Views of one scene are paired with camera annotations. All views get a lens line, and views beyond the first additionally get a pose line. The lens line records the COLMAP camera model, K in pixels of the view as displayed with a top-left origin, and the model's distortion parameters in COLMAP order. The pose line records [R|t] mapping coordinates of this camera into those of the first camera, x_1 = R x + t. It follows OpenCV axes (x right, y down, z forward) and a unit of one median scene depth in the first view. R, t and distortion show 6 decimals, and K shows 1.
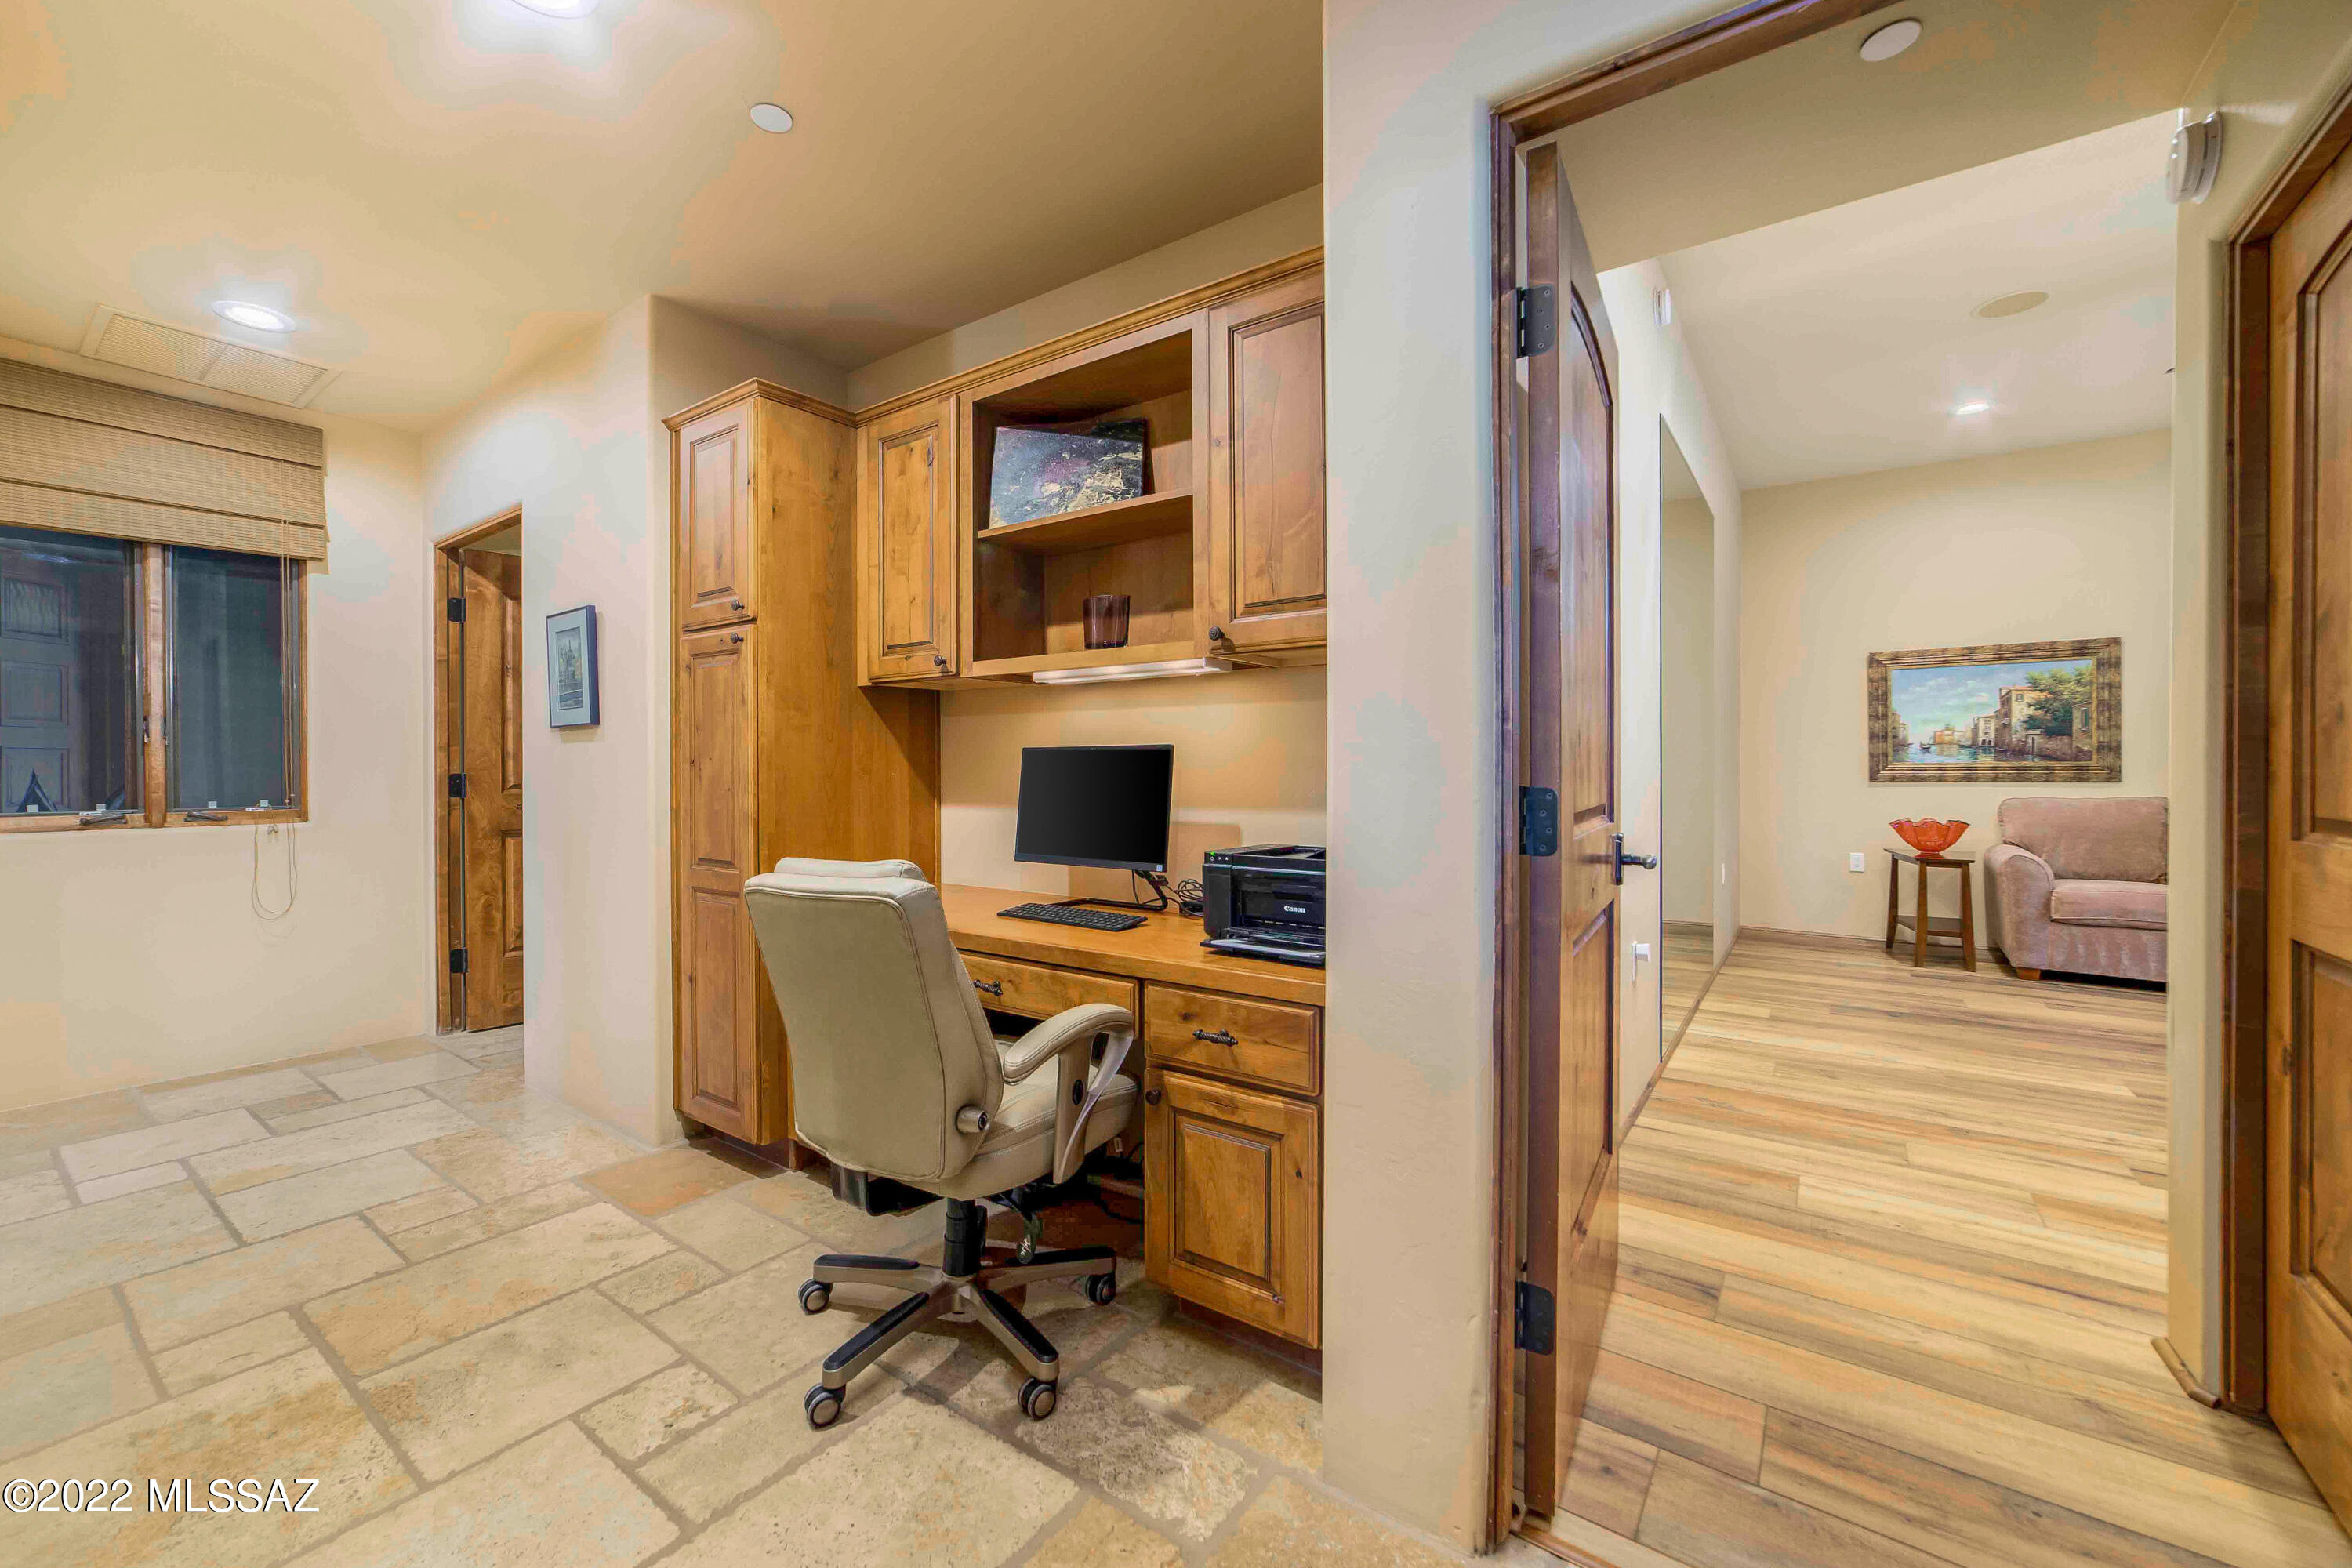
lens RADIAL K [[920.6, 0, 1164.4], [0, 920.6, 776.3], [0, 0, 1]] dist [-0.013737, 0.005698]
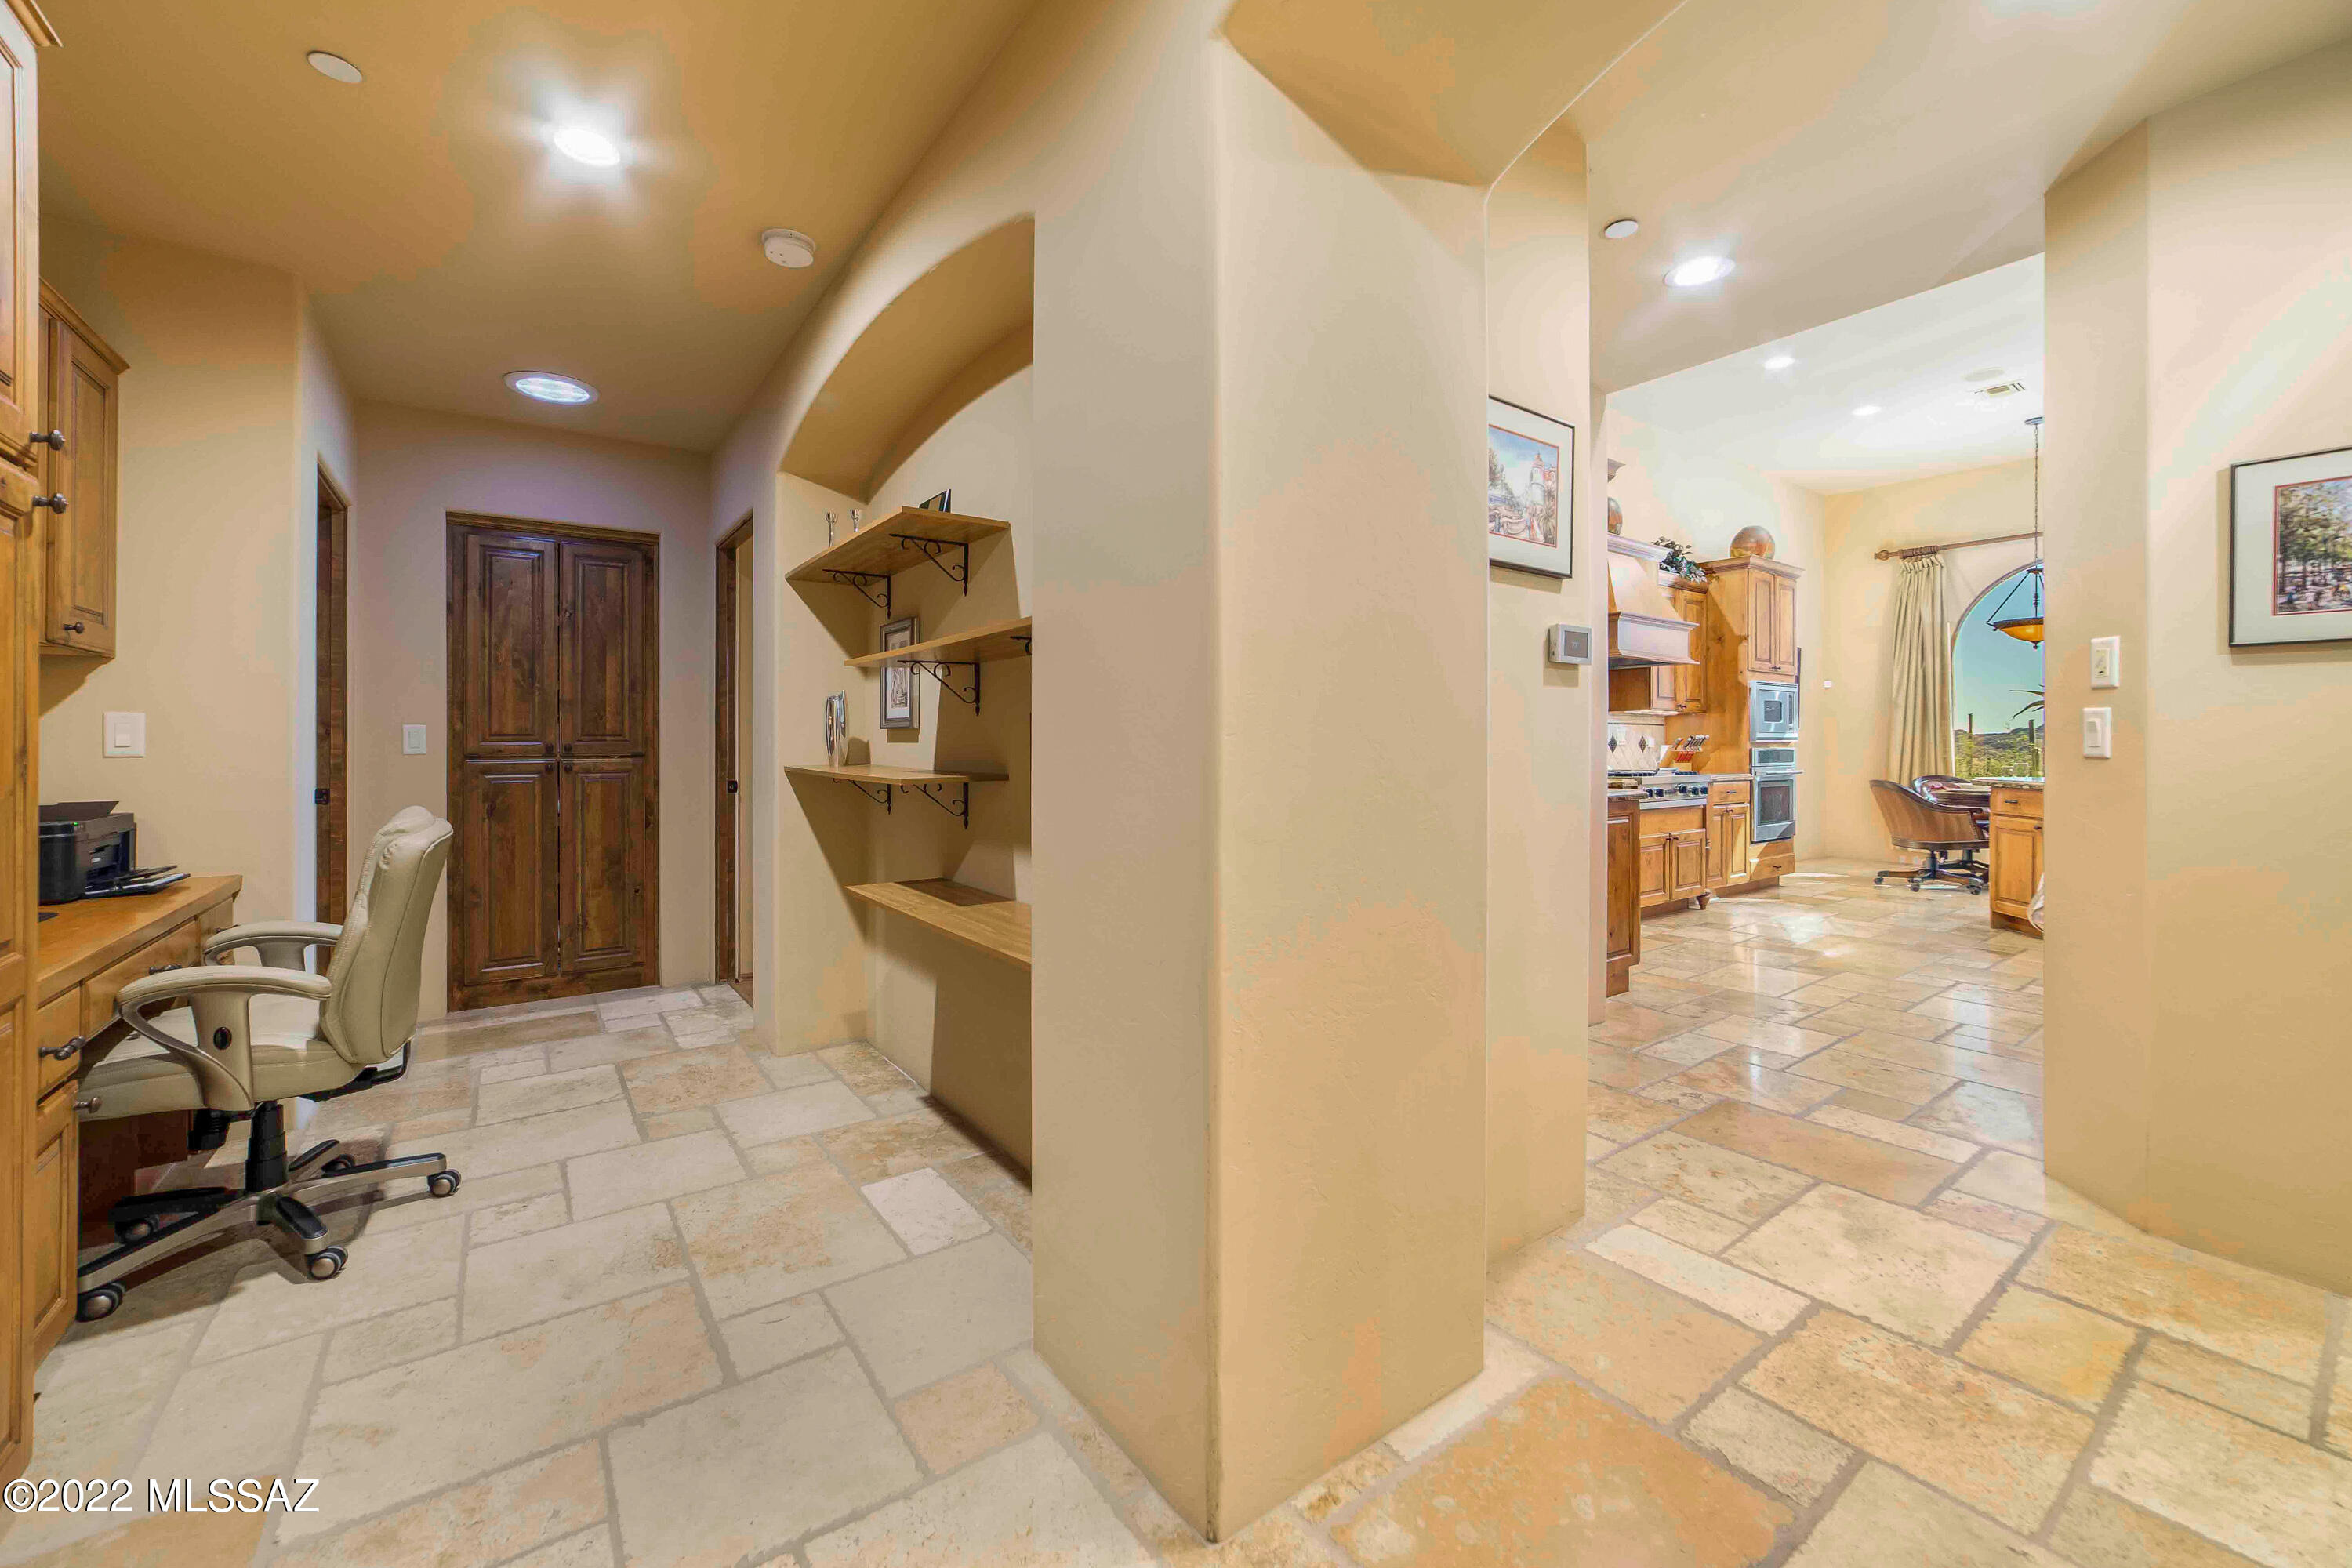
lens RADIAL K [[928.0, 0, 1156.4], [0, 928.0, 738.1], [0, 0, 1]] dist [-0.018872, 0.006783]
pose [[-0.944023, 0.003085, 0.329864, -1.511139], [0.003657, 0.999993, 0.001116, -0.015072], [-0.329858, 0.002260, -0.944028, 1.571812]]
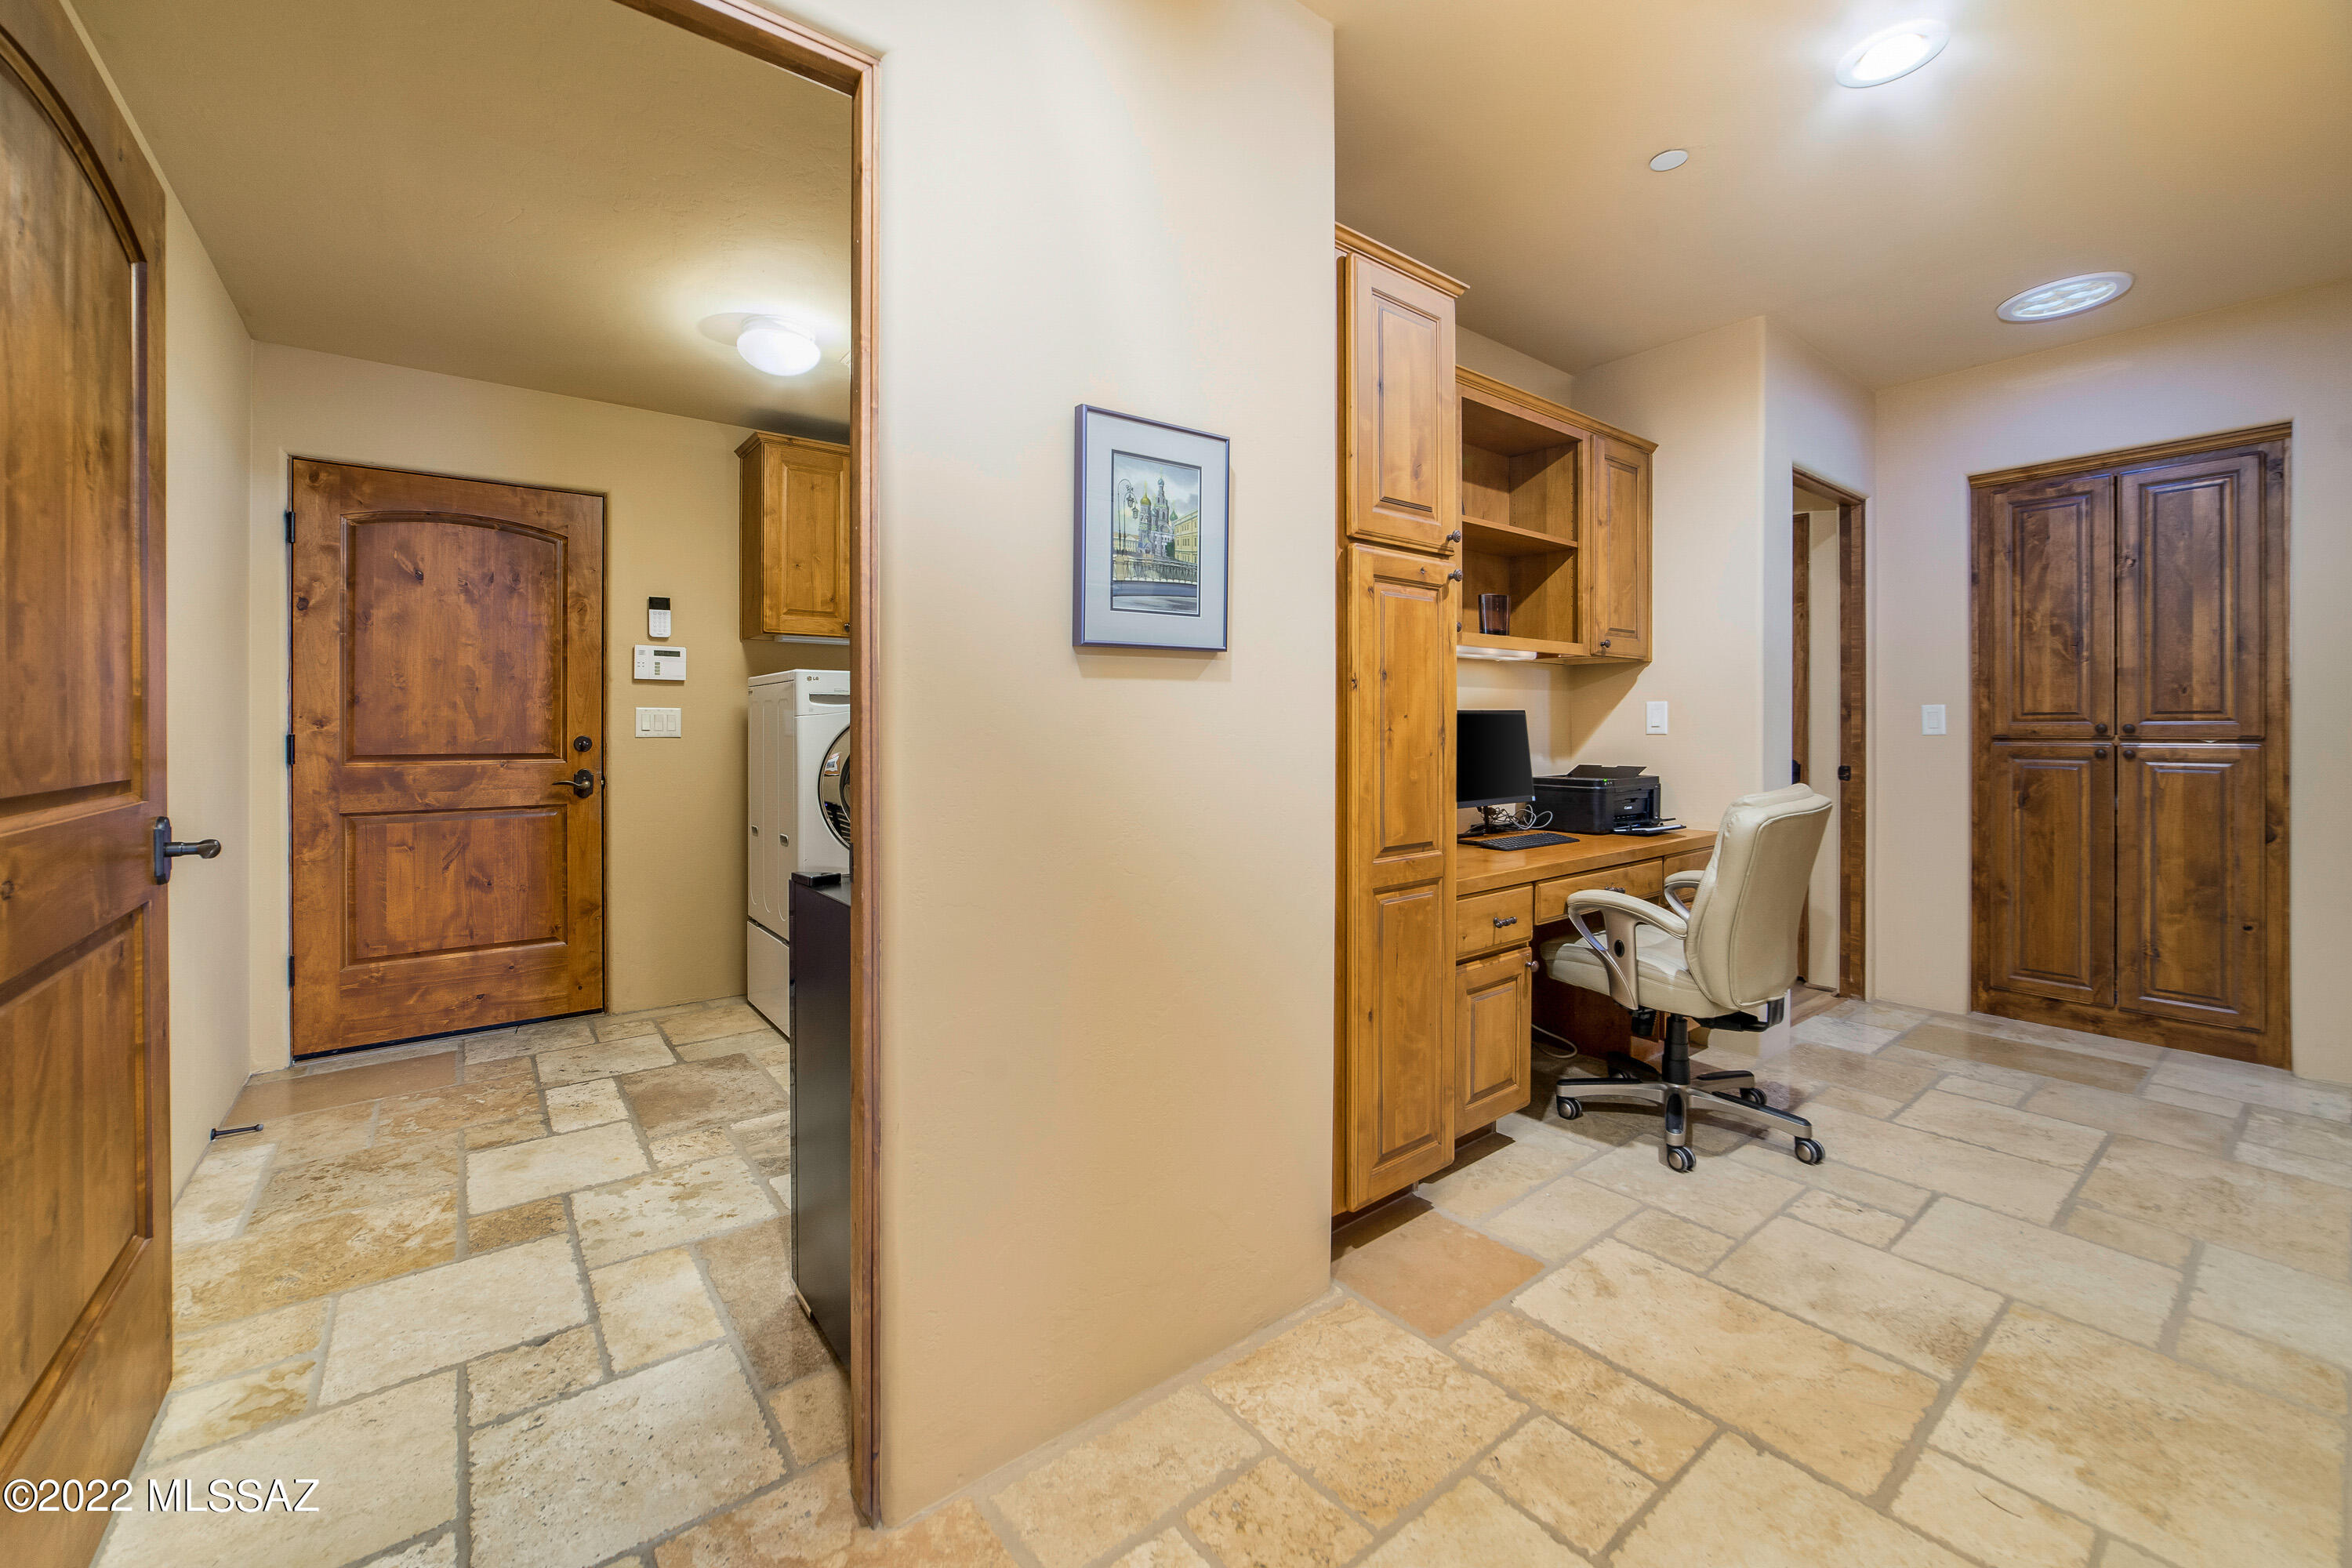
lens RADIAL K [[928.0, 0, 1156.4], [0, 928.0, 738.1], [0, 0, 1]] dist [-0.018872, 0.006783]
pose [[0.296509, -0.011624, 0.954959, -1.665231], [0.010352, 0.999906, 0.008957, -0.012322], [-0.954974, 0.007230, 0.296601, 1.232427]]
